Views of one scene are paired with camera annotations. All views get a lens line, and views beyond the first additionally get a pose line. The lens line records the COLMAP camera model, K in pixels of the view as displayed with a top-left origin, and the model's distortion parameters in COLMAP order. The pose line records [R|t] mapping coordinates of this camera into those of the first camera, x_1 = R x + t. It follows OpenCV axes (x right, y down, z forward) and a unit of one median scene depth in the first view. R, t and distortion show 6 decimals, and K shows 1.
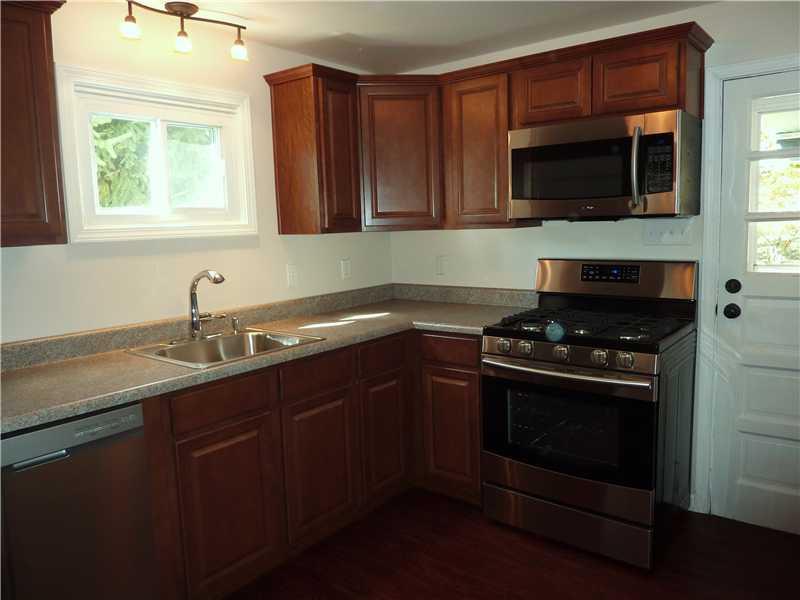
lens RADIAL K [[605.9, 0, 397.2], [0, 605.9, 295.8], [0, 0, 1]] dist [-0.007754, -0.005649]
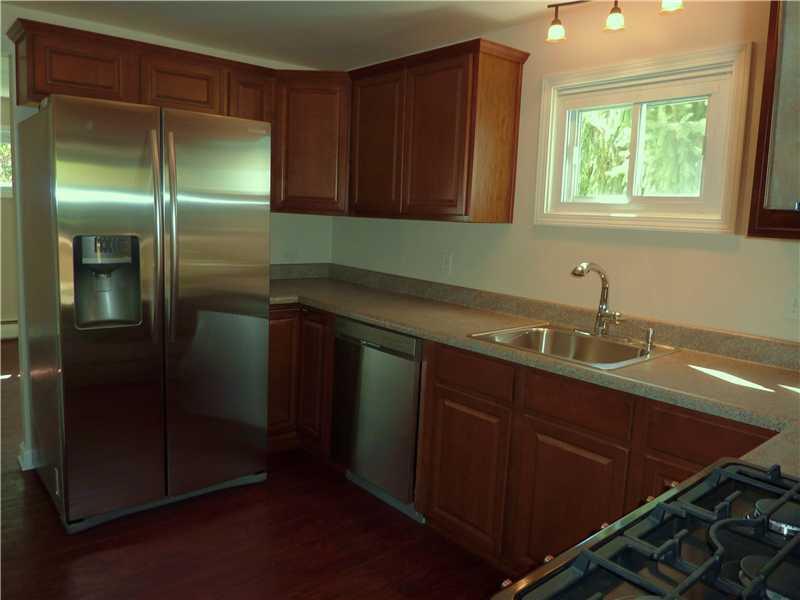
lens RADIAL K [[605.9, 0, 397.2], [0, 605.9, 295.8], [0, 0, 1]] dist [-0.007754, -0.005649]
pose [[-0.196443, 0.151964, -0.968668, 0.652867], [-0.151731, 0.971306, 0.183148, -0.117241], [0.968704, 0.182955, -0.167748, 0.864342]]
